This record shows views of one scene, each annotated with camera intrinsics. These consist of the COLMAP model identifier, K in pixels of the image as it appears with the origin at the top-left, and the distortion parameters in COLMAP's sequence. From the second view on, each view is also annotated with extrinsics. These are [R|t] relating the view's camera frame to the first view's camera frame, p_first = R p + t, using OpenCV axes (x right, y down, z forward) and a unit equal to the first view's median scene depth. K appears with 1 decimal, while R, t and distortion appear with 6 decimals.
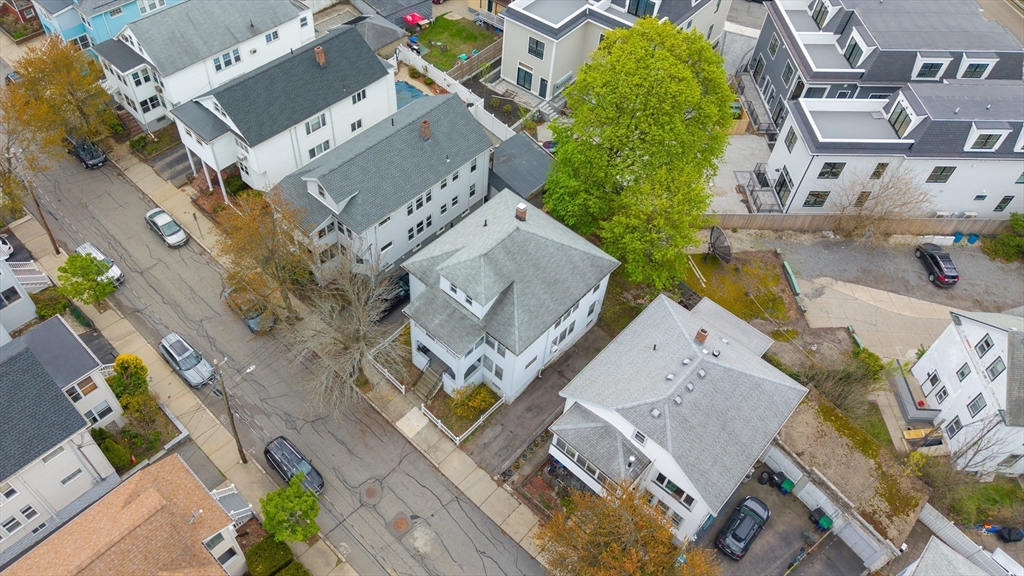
lens RADIAL K [[702.6, 0, 517.0], [0, 702.6, 261.9], [0, 0, 1]] dist [0.003620, 0.001395]
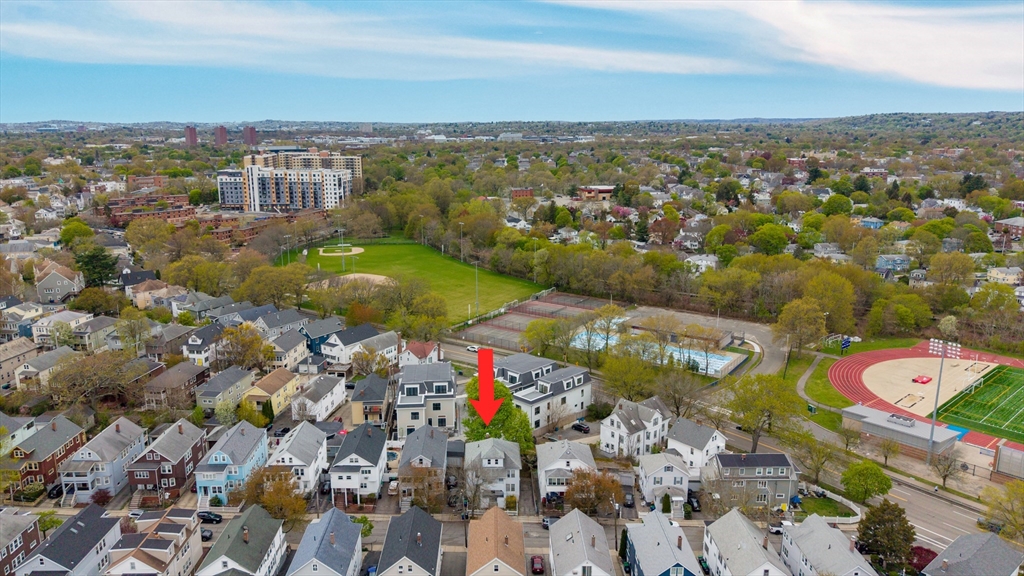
lens RADIAL K [[702.6, 0, 517.0], [0, 702.6, 261.9], [0, 0, 1]] dist [0.003620, 0.001395]
pose [[0.699298, -0.157454, 0.697274, -1.412615], [0.555307, 0.733893, -0.391196, 0.467406], [-0.450130, 0.660764, 0.600645, -0.990255]]
